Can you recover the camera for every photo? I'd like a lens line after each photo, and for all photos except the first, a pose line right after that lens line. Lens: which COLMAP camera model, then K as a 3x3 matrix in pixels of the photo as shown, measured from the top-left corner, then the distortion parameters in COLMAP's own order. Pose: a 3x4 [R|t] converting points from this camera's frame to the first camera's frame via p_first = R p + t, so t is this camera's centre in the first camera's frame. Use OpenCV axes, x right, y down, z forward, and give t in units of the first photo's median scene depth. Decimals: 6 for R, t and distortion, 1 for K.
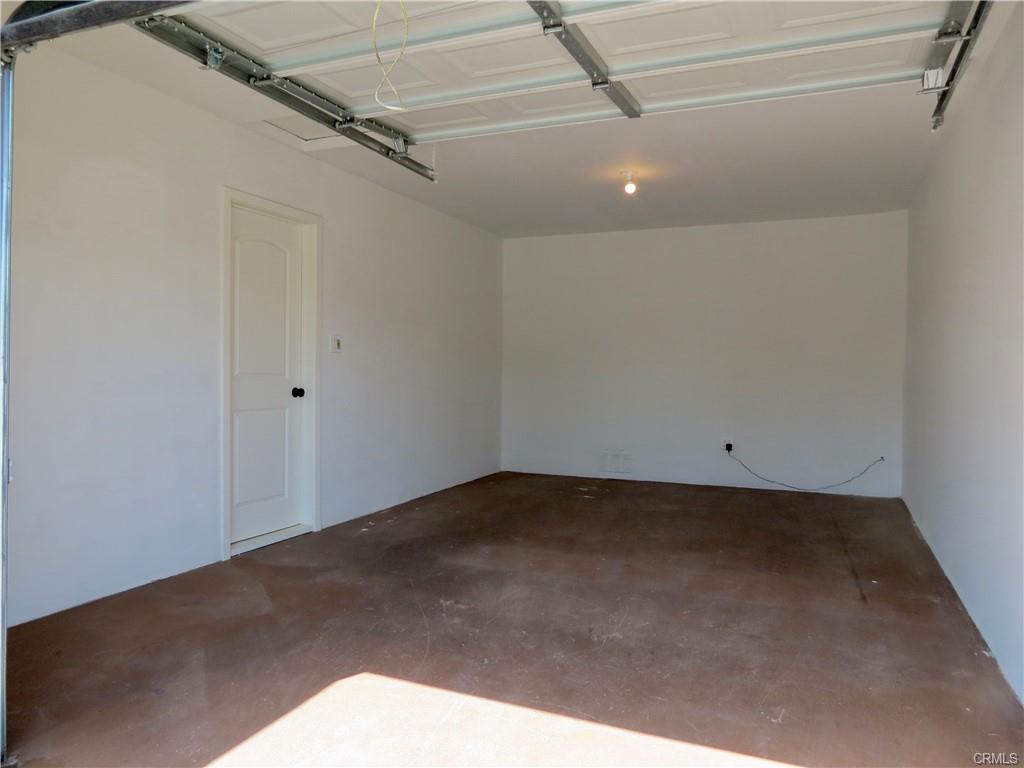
lens RADIAL K [[727.4, 0, 512.0], [0, 727.4, 384.0], [0, 0, 1]] dist [-0.019156, -0.000441]
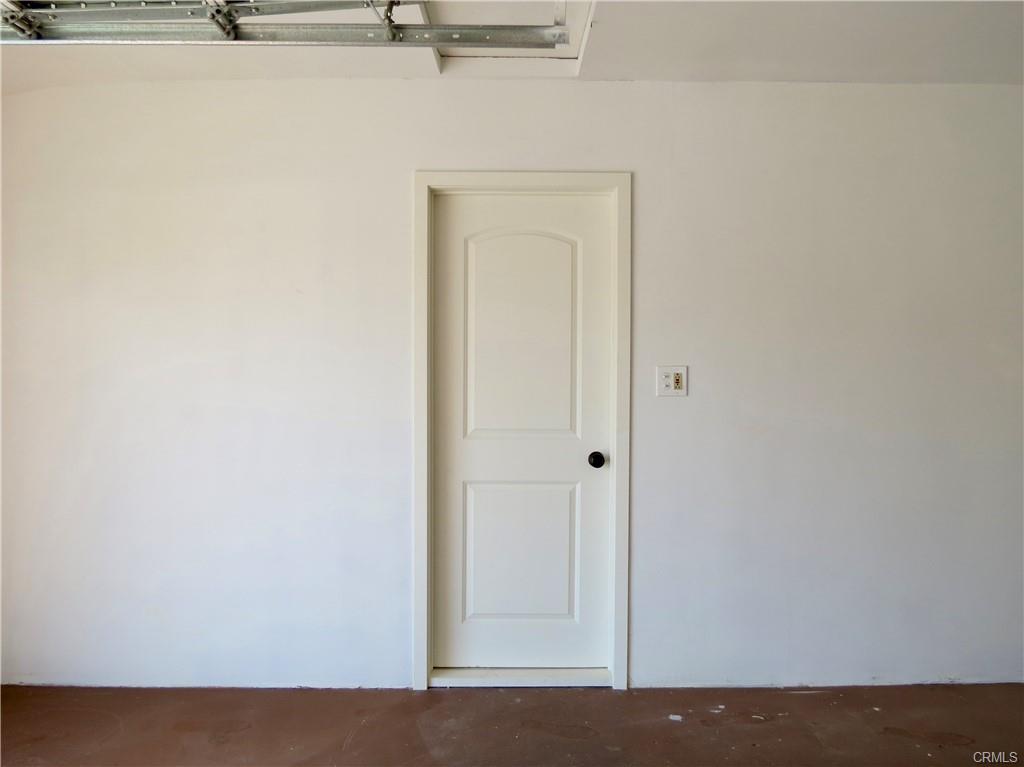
lens RADIAL K [[762.1, 0, 512.0], [0, 762.1, 383.5], [0, 0, 1]] dist [-0.001092, 0.002532]
pose [[0.388428, 0.001275, -0.921478, 0.296367], [-0.016964, 0.999839, -0.005767, -0.051053], [0.921323, 0.017872, 0.388387, 0.688596]]
